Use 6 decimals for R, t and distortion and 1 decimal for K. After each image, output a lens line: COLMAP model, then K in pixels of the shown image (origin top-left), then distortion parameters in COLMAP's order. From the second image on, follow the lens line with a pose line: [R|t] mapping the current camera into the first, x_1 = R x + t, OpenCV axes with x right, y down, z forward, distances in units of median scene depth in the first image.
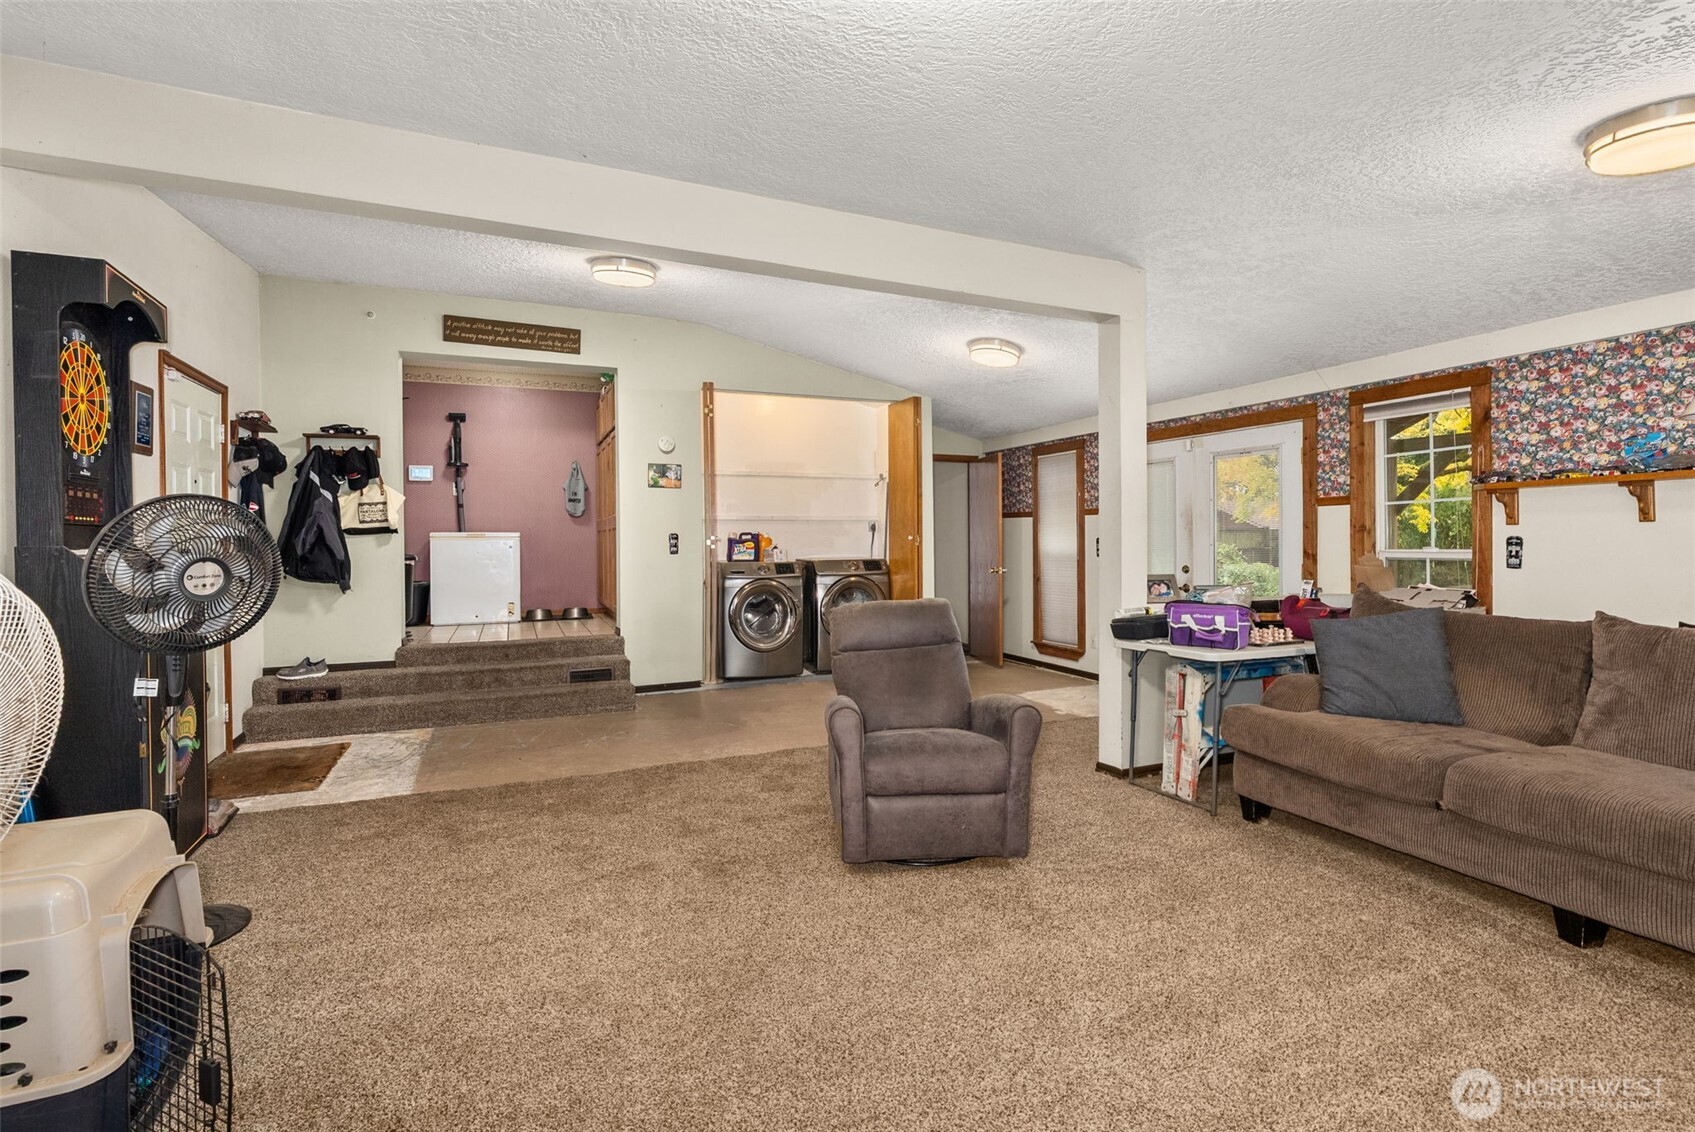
lens RADIAL K [[774.6, 0, 845.8], [0, 774.6, 564.7], [0, 0, 1]] dist [-0.017950, -0.000135]
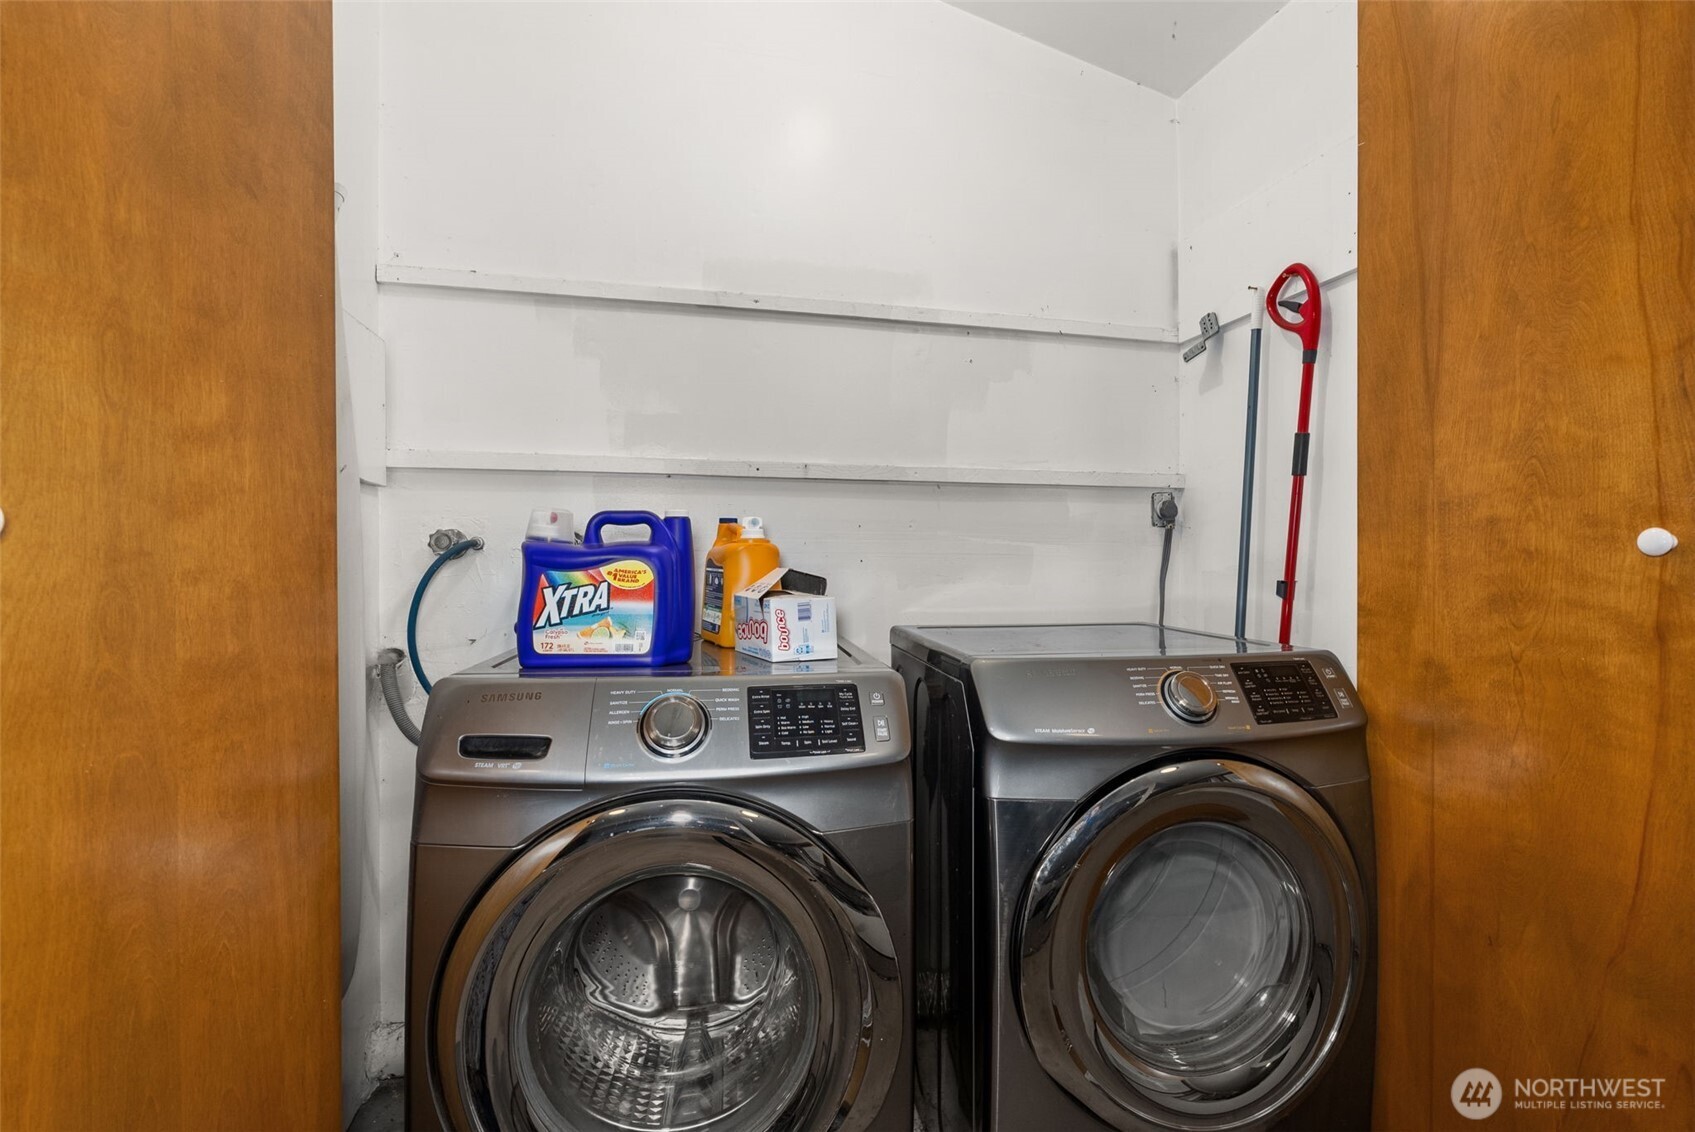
lens RADIAL K [[774.6, 0, 847.1], [0, 774.6, 564.9], [0, 0, 1]] dist [-0.017950, -0.000135]
pose [[0.988149, 0.013744, -0.152880, -0.037313], [-0.016957, 0.999661, -0.019733, -0.021939], [0.152557, 0.022091, 0.988048, 0.712349]]
